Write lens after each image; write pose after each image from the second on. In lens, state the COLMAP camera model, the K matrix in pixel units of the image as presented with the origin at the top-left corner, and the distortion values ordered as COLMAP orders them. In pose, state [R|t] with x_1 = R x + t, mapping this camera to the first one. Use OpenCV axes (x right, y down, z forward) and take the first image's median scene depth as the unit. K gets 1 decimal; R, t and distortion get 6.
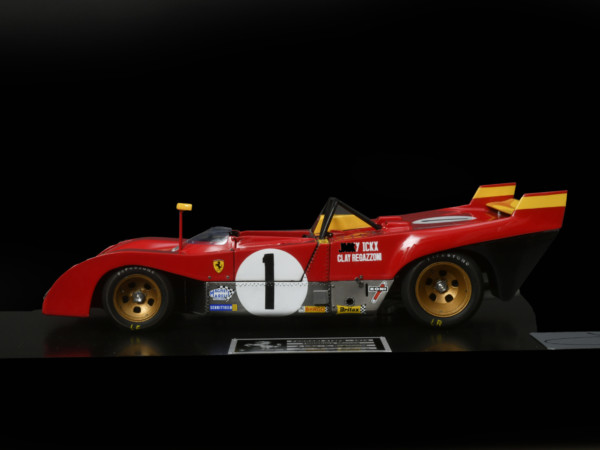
lens RADIAL K [[1198.9, 0, 300.0], [0, 1198.9, 225.0], [0, 0, 1]] dist [-0.021546, -0.143290]
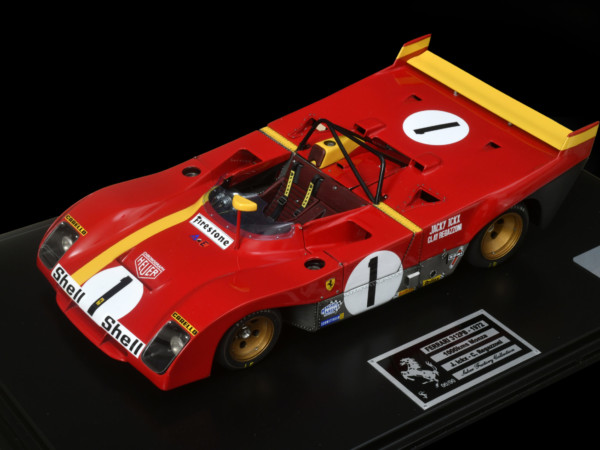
lens RADIAL K [[1198.9, 0, 300.0], [0, 1198.9, 225.0], [0, 0, 1]] dist [-0.021546, -0.143290]
pose [[0.809768, -0.277444, 0.517012, -0.550377], [-0.014509, 0.871407, 0.490346, -0.457125], [-0.586571, -0.404568, 0.701612, 0.385010]]
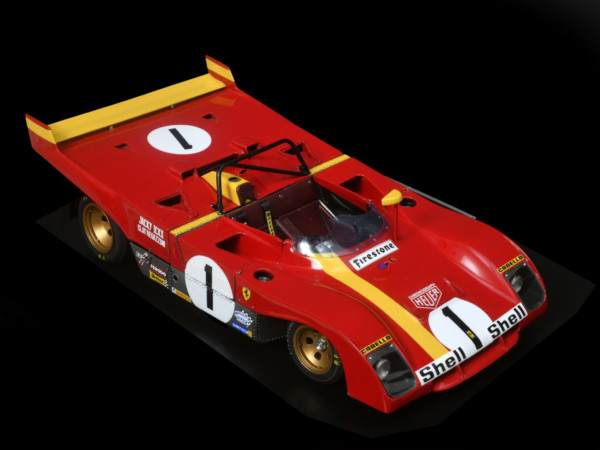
lens RADIAL K [[1198.9, 0, 300.0], [0, 1198.9, 225.0], [0, 0, 1]] dist [-0.021546, -0.143290]
pose [[-0.676625, -0.353140, 0.646120, -0.694243], [0.046659, 0.855163, 0.516255, -0.508414], [-0.734848, 0.379458, -0.562147, 1.686084]]
